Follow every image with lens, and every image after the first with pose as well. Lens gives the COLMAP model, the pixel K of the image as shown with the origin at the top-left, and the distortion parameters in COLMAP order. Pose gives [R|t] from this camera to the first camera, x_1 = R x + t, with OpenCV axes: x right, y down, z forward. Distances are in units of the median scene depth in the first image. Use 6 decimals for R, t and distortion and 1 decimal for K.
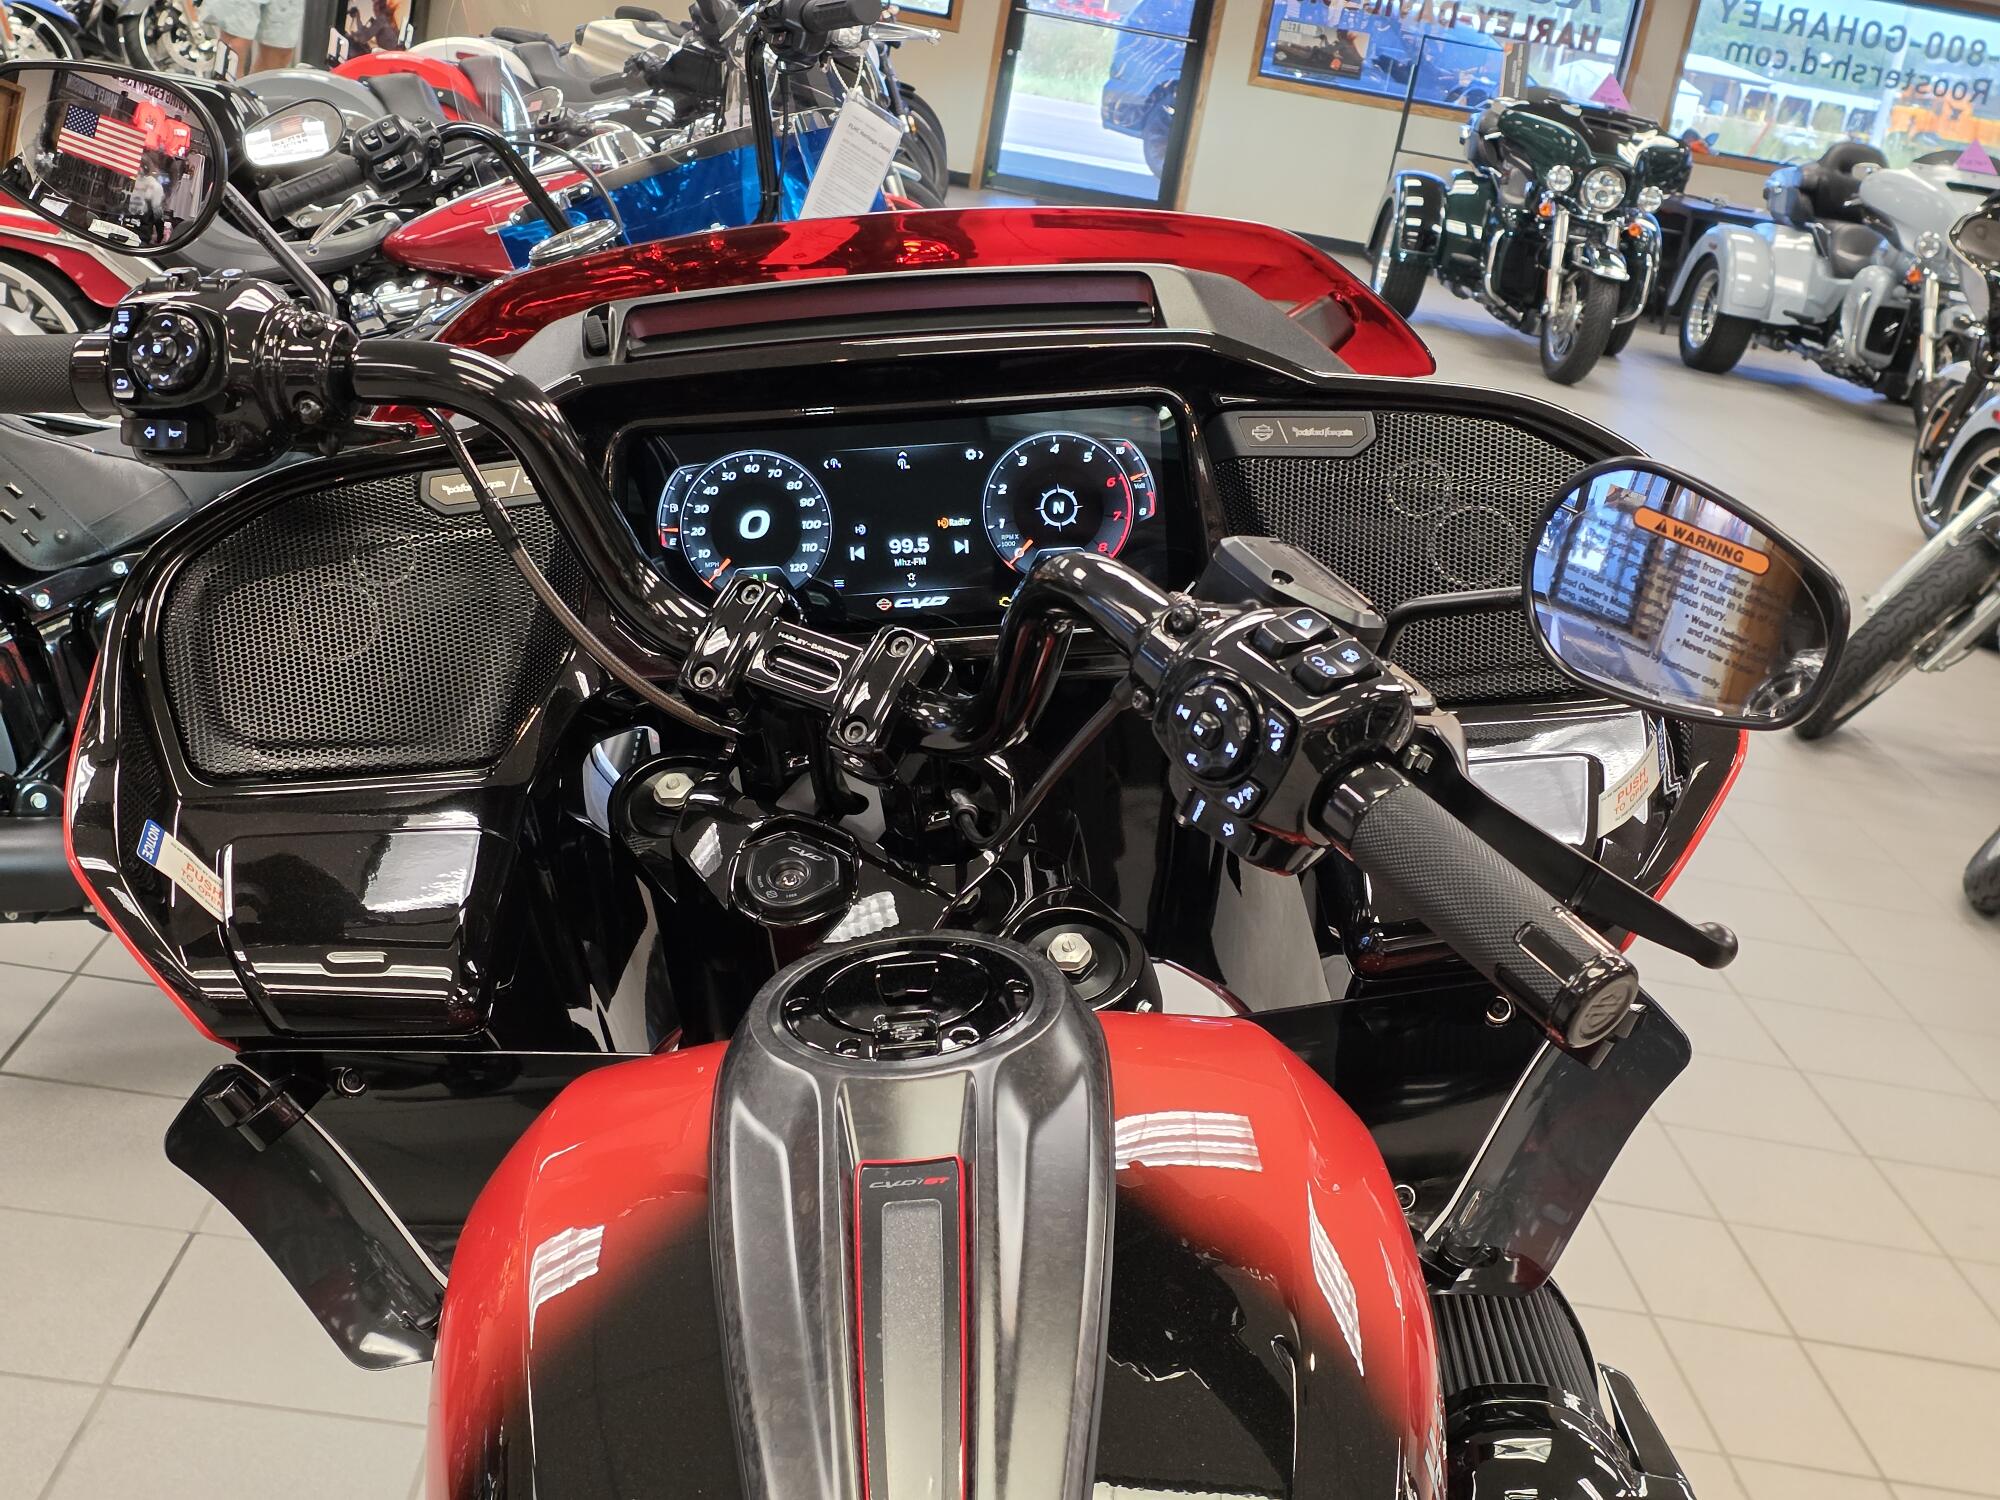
lens RADIAL K [[2668.3, 0, 991.1], [0, 2668.3, 696.4], [0, 0, 1]] dist [0.044756, 0.035336]
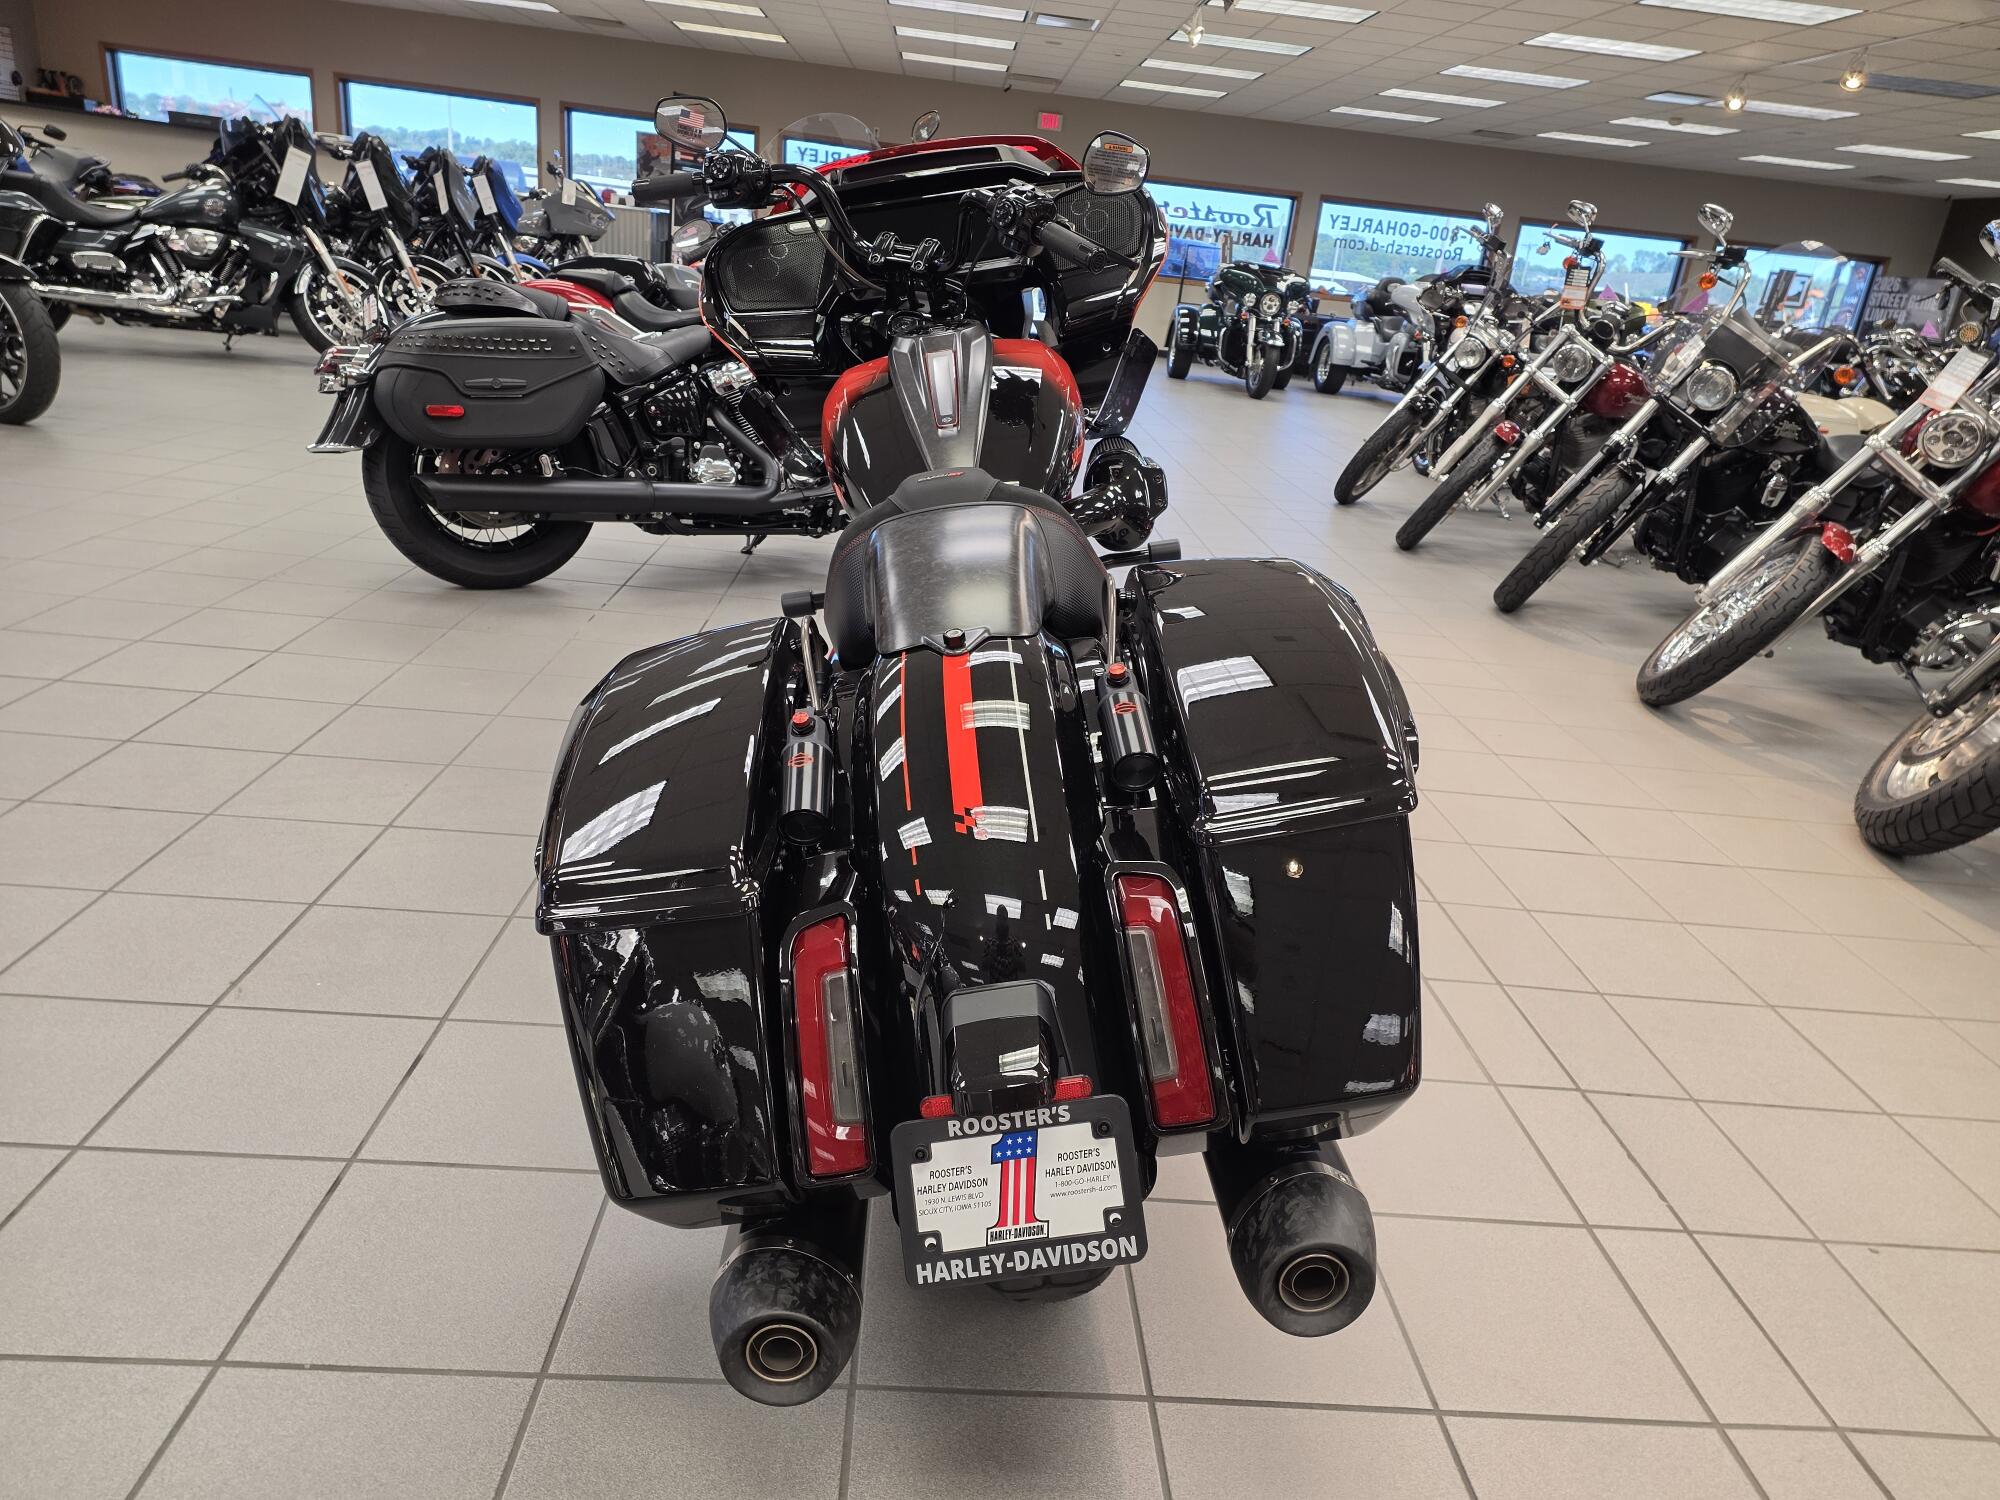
lens RADIAL K [[1333.1, 0, 1020.9], [0, 1333.1, 743.8], [0, 0, 1]] dist [0.049637, -0.034607]
pose [[0.997194, -0.074830, 0.002227, 0.007242], [0.074366, 0.993554, 0.085560, 0.165401], [-0.008615, -0.085154, 0.996331, -0.285353]]
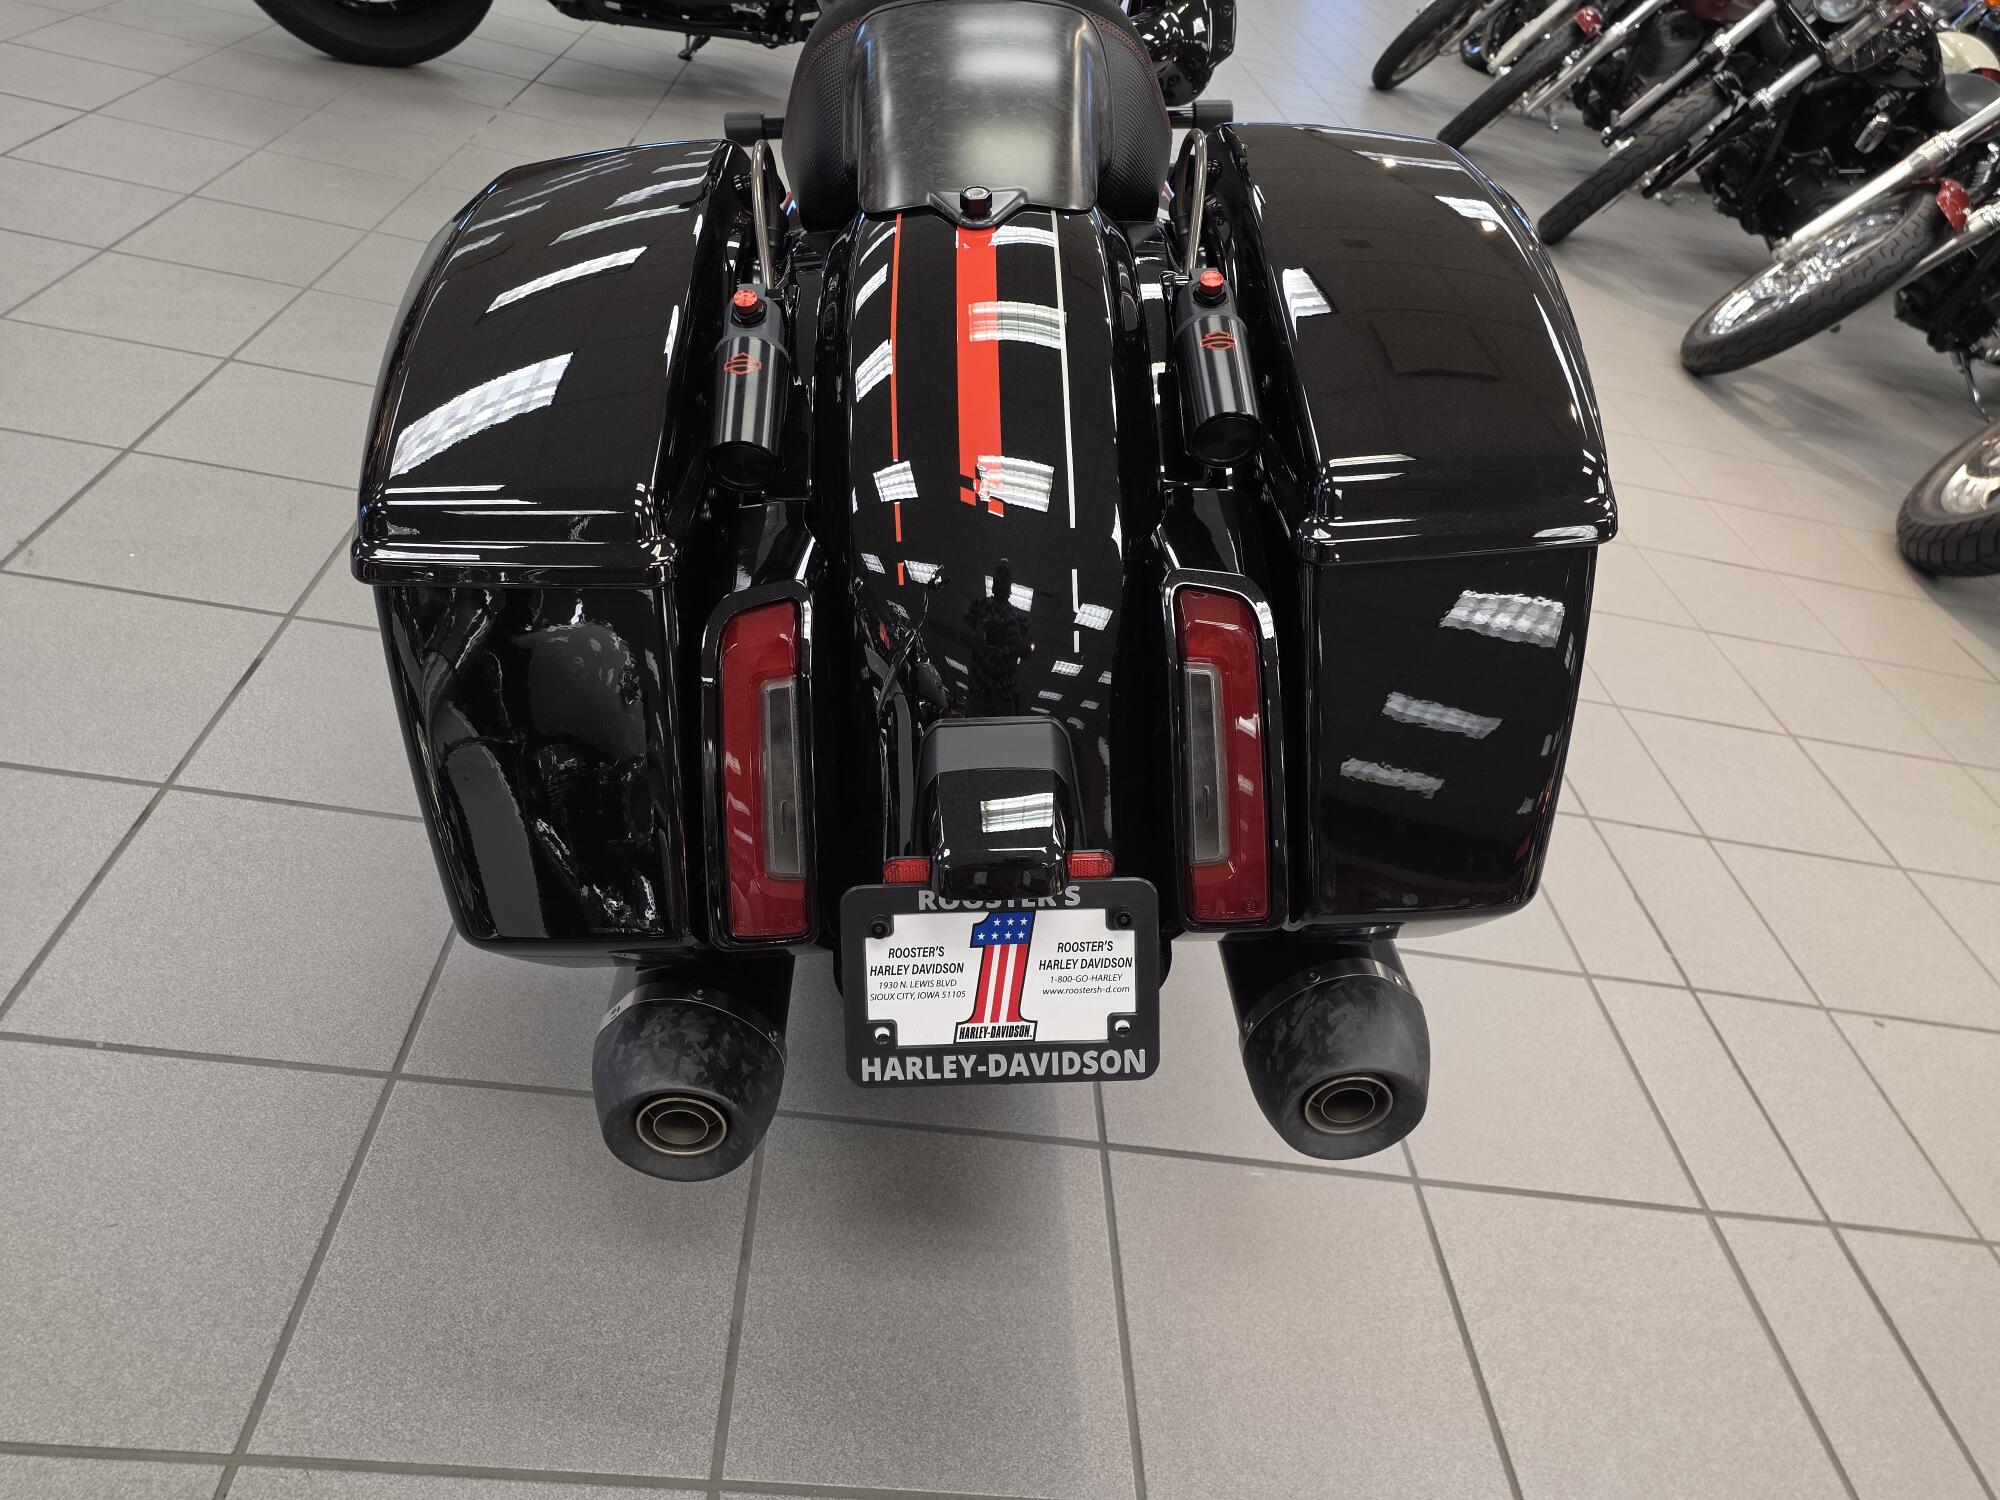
lens RADIAL K [[1336.2, 0, 1009.1], [0, 1336.2, 723.2], [0, 0, 1]] dist [0.047705, -0.035823]
pose [[0.998894, 0.026450, 0.038876, -0.007082], [-0.038745, 0.931452, 0.361796, 0.166134], [-0.026641, -0.362903, 0.931446, -0.202780]]
